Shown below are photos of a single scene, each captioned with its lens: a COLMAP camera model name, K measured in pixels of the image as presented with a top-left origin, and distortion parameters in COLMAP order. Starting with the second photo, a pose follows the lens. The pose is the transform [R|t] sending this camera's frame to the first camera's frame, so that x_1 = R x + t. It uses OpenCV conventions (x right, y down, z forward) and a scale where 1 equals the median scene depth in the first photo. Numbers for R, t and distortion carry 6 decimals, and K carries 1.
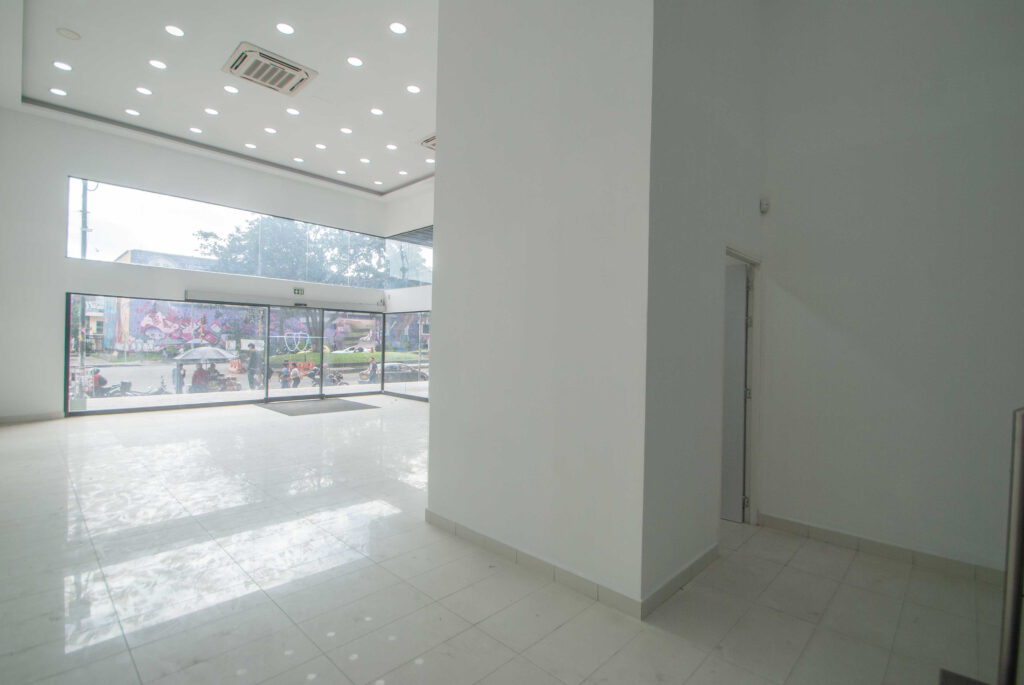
lens RADIAL K [[486.5, 0, 509.8], [0, 486.5, 349.1], [0, 0, 1]] dist [-0.015807, -0.002320]
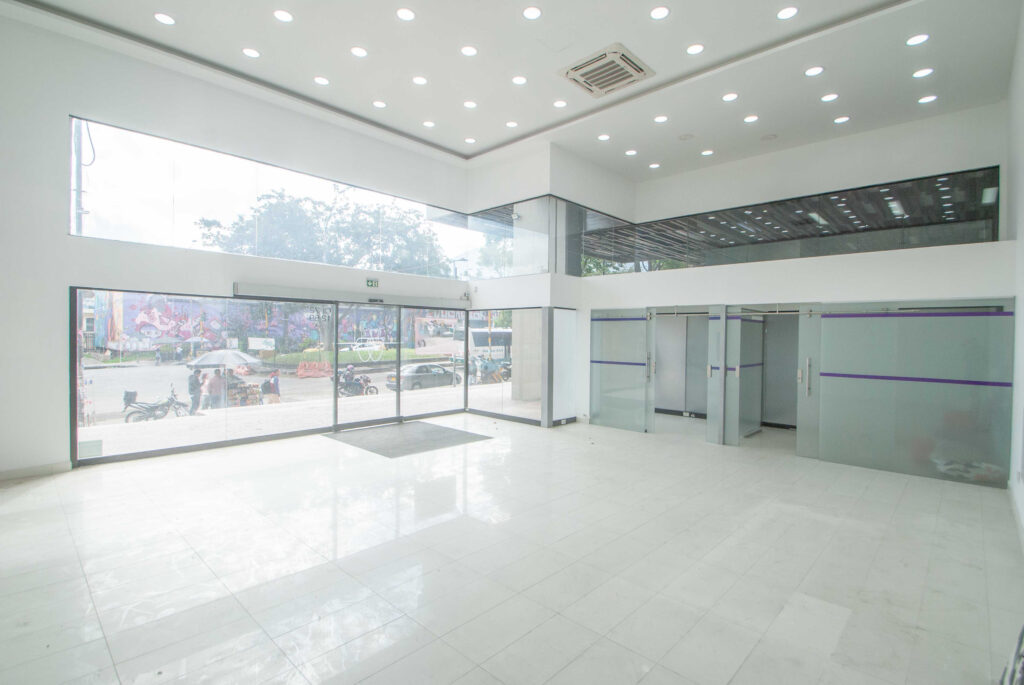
lens RADIAL K [[486.5, 0, 500.6], [0, 486.5, 348.3], [0, 0, 1]] dist [-0.015807, -0.002320]
pose [[0.999941, -0.010098, 0.003971, -0.210189], [0.010036, 0.999833, 0.015283, -0.023194], [-0.004124, -0.015242, 0.999875, 0.207769]]
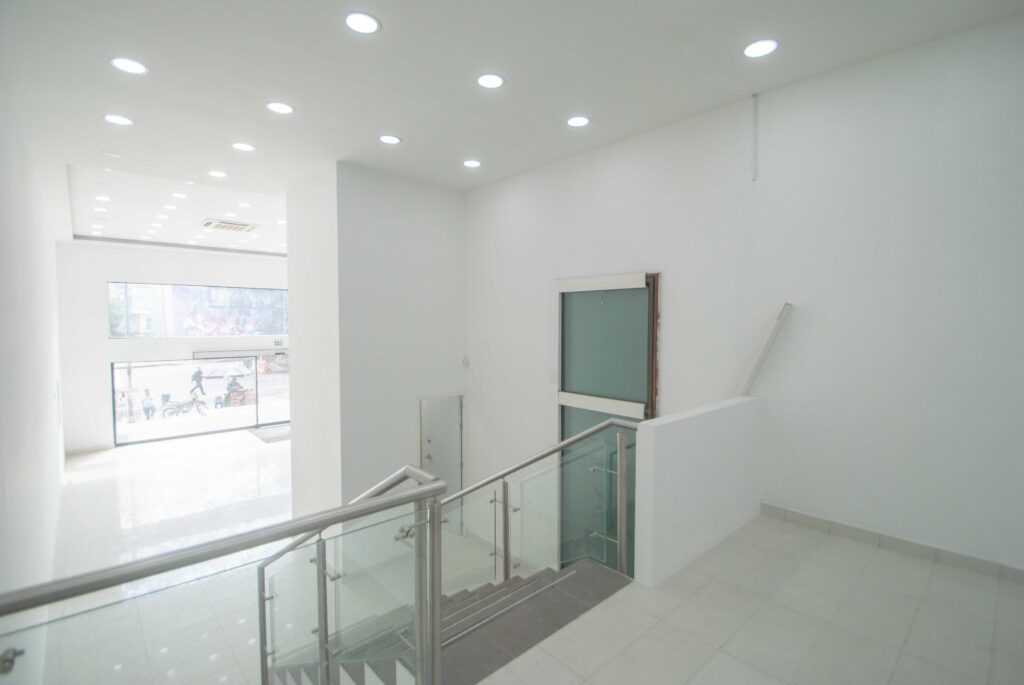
lens RADIAL K [[486.5, 0, 521.0], [0, 486.5, 342.4], [0, 0, 1]] dist [-0.015807, -0.002320]
pose [[0.998296, -0.017344, -0.055710, 0.267589], [0.019529, 0.999052, 0.038917, -0.141144], [0.054982, -0.039939, 0.997688, -0.256882]]
